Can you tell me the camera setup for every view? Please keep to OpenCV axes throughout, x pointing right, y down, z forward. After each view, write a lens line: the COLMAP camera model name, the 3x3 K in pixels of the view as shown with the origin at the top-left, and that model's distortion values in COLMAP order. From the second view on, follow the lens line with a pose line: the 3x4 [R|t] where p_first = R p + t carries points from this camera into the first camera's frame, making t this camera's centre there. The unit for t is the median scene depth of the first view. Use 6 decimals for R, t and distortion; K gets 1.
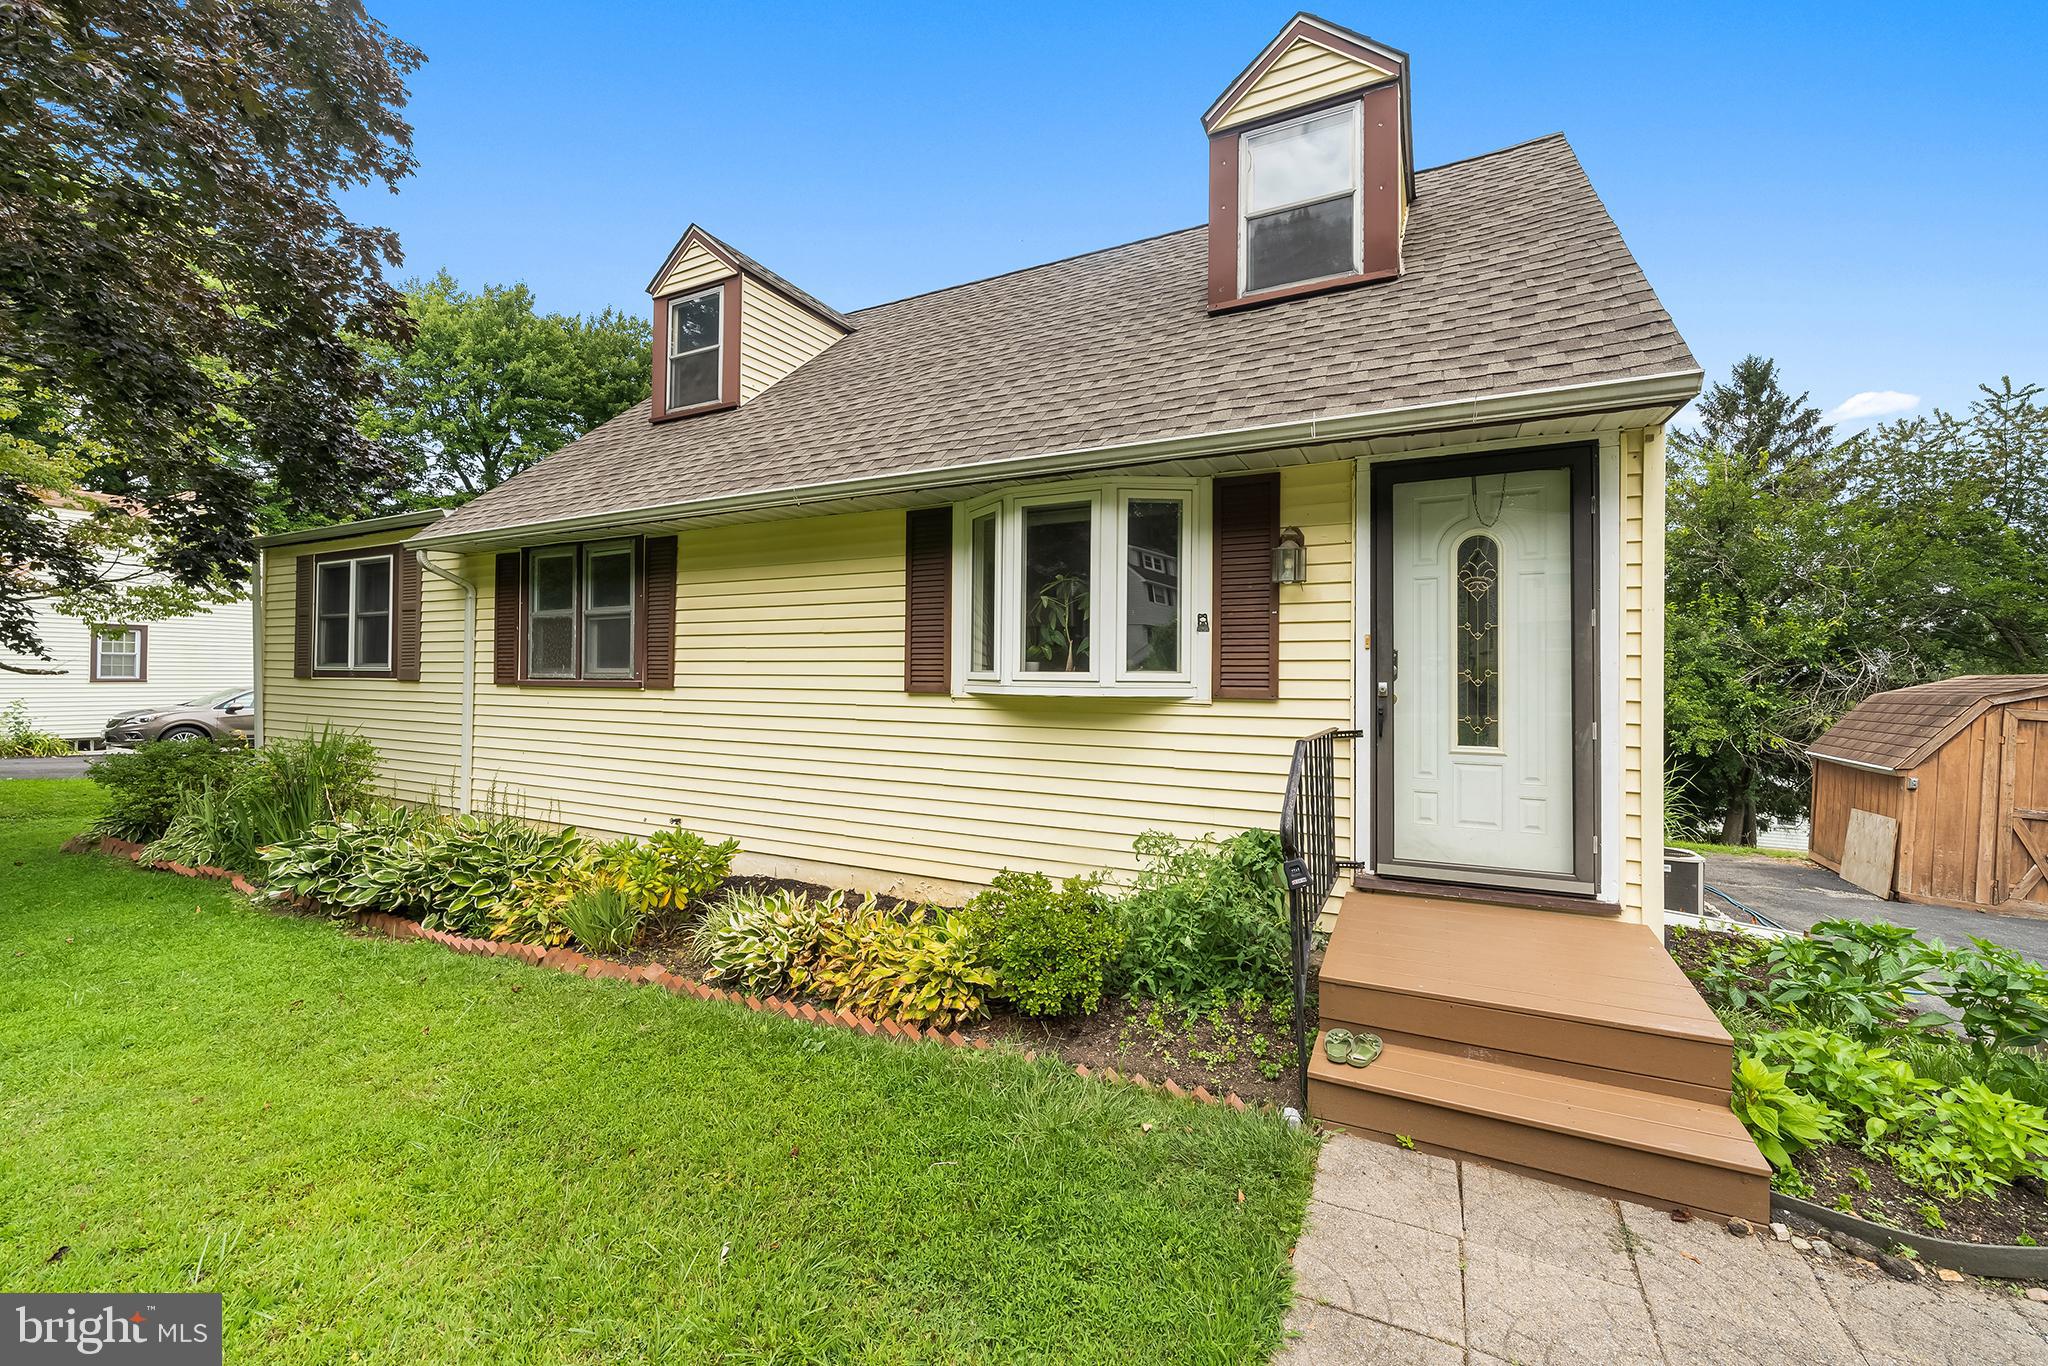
lens RADIAL K [[818.6, 0, 1028.3], [0, 818.6, 672.6], [0, 0, 1]] dist [0.000173, -0.000026]
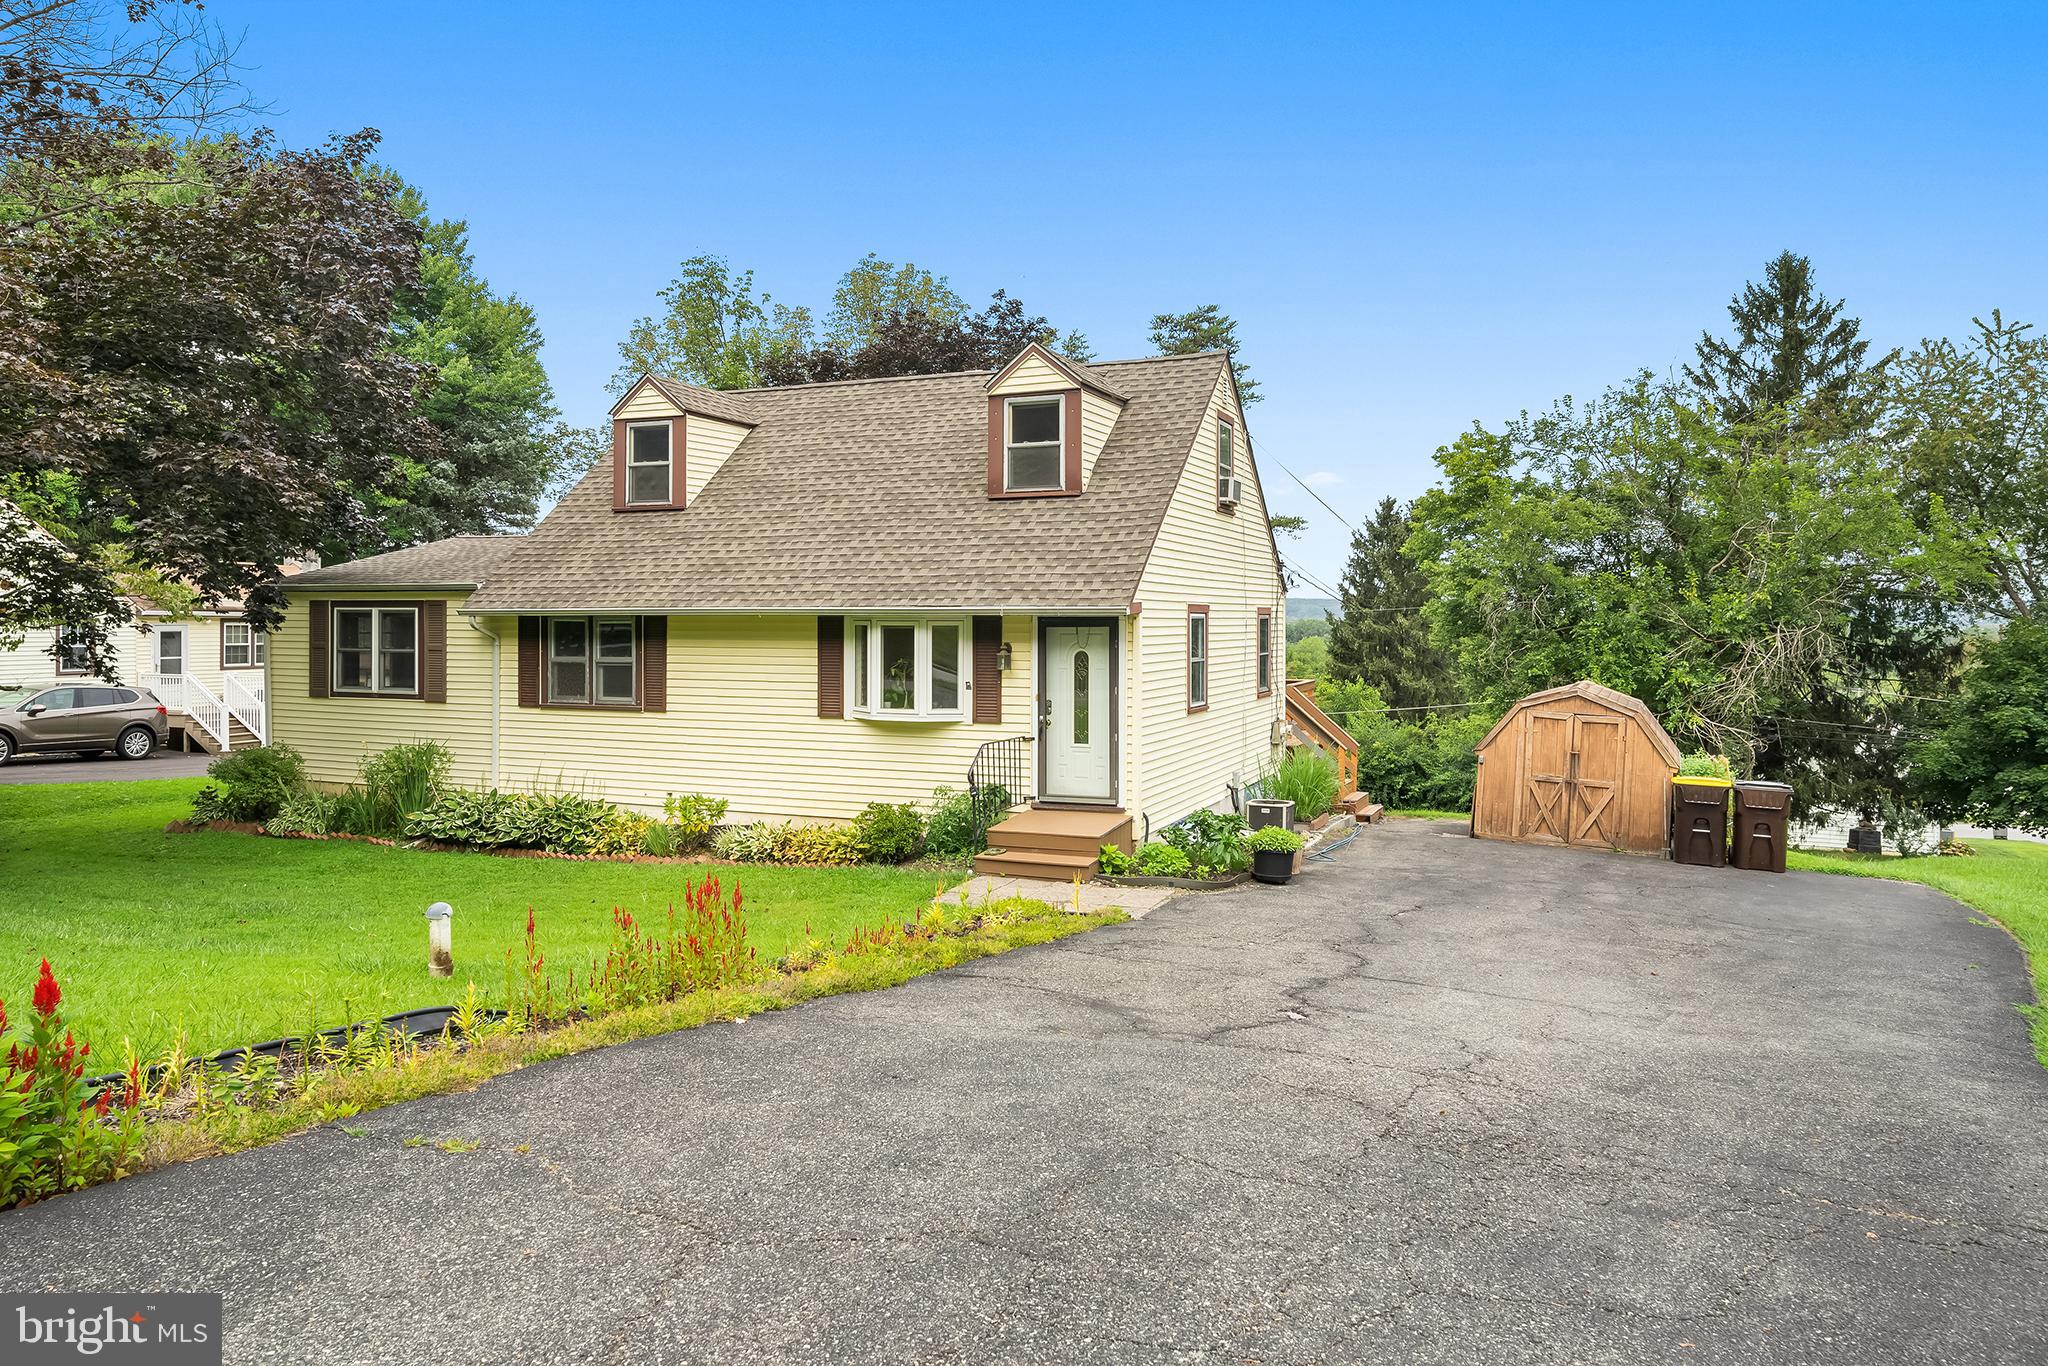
lens RADIAL K [[1324.0, 0, 1030.9], [0, 1324.0, 636.9], [0, 0, 1]] dist [0.009803, -0.000993]
pose [[0.996794, -0.008694, 0.079532, 0.087342], [0.007058, 0.999758, 0.020833, -0.209037], [-0.079694, -0.020205, 0.996615, -1.945330]]
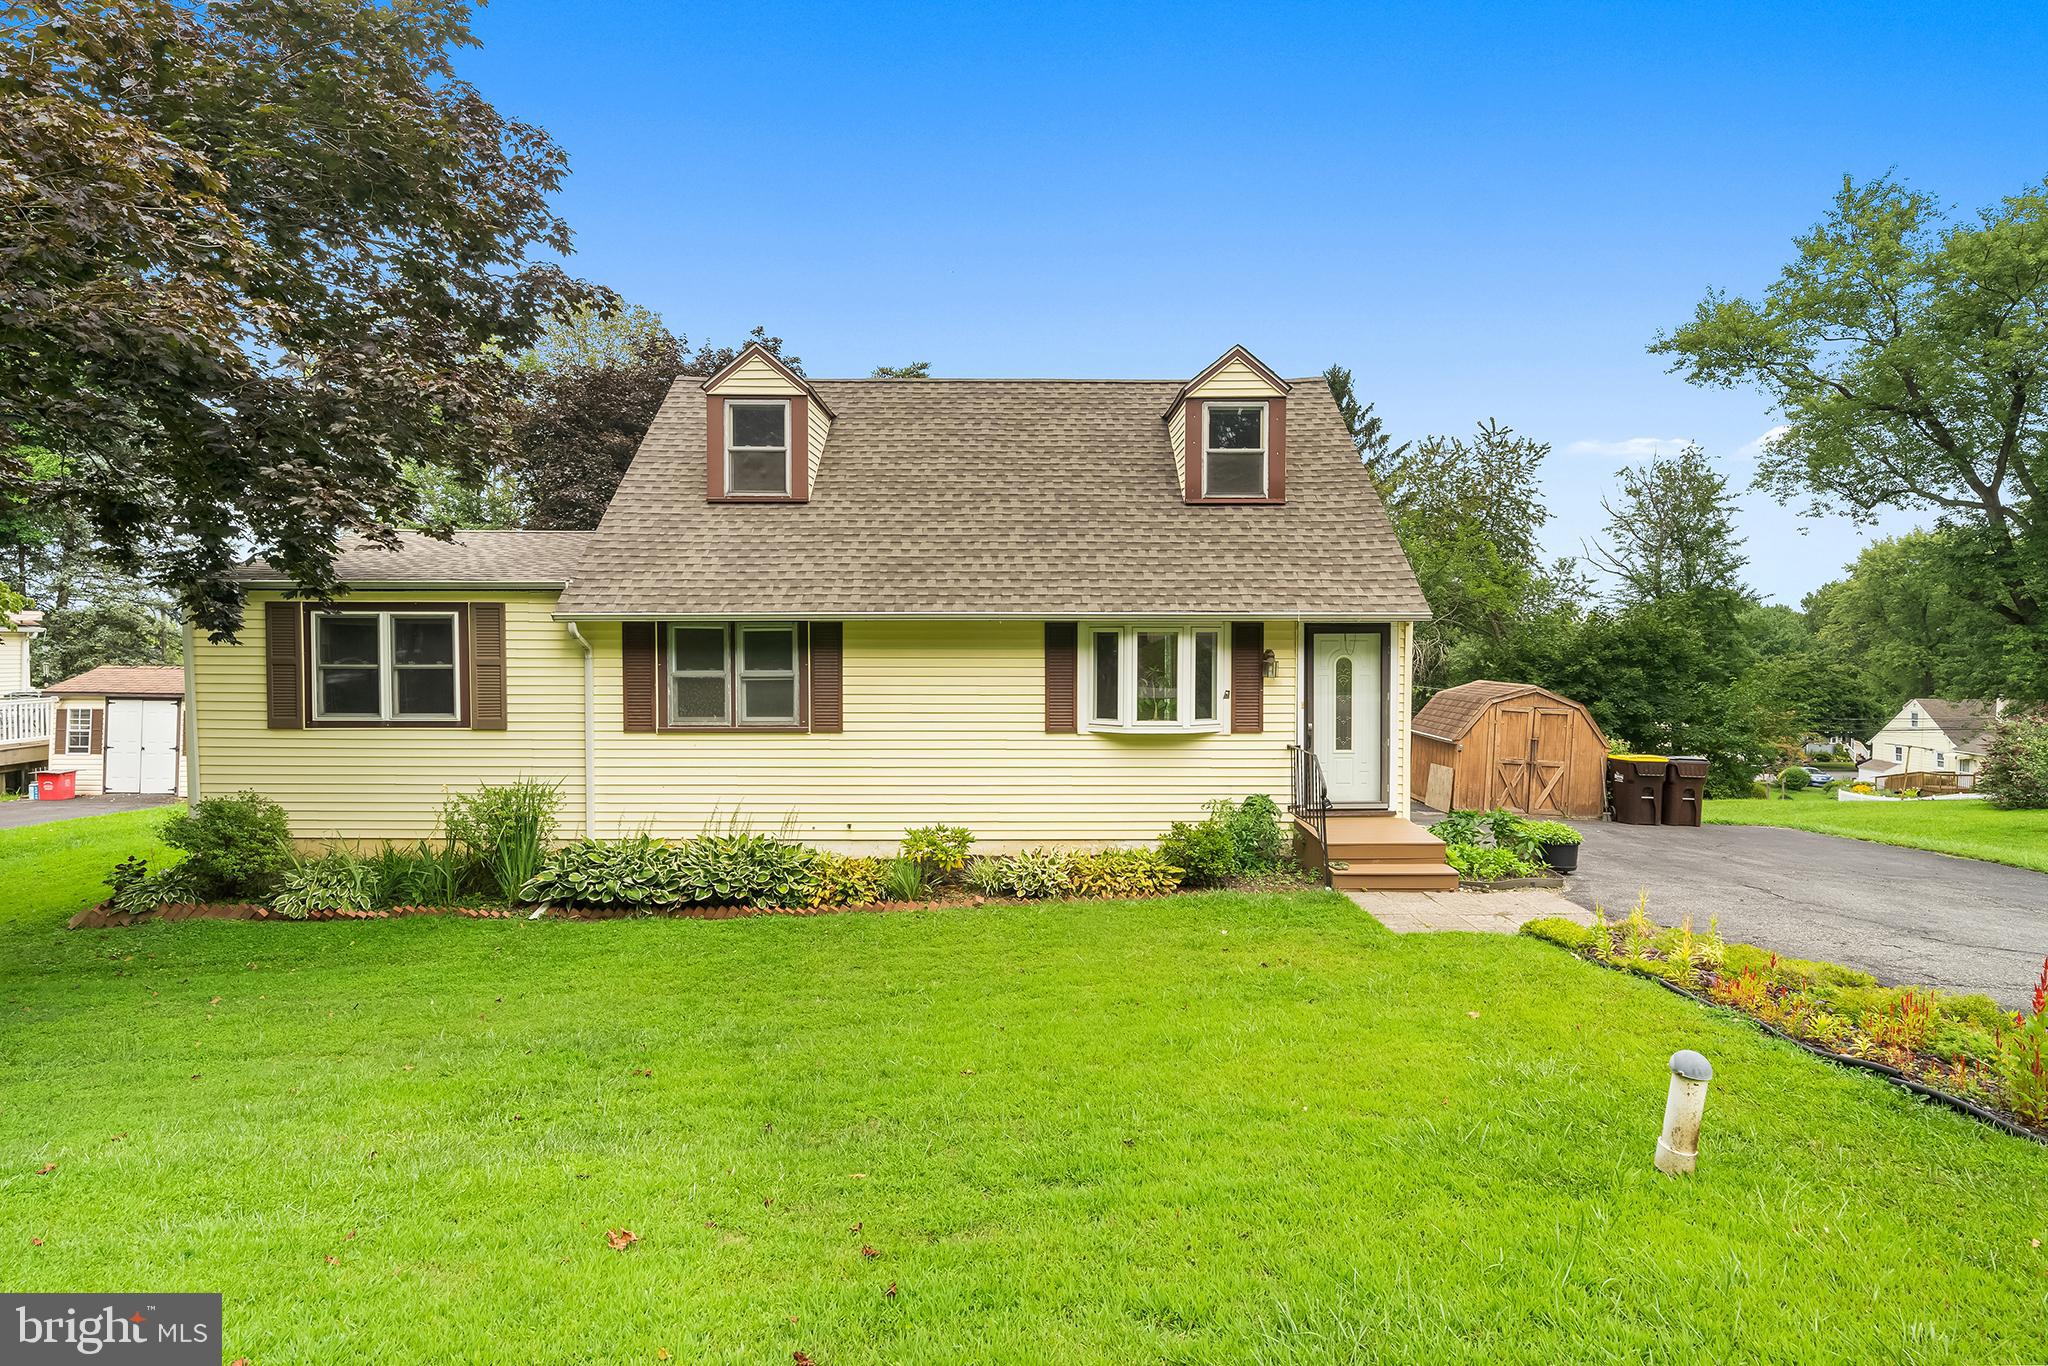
lens RADIAL K [[1066.6, 0, 1038.7], [0, 1066.6, 681.5], [0, 0, 1]] dist [0.004254, 0.001674]
pose [[0.887321, -0.027337, 0.460342, -1.154039], [0.004537, 0.998711, 0.050564, -0.186825], [-0.461130, -0.042778, 0.886301, -0.909867]]
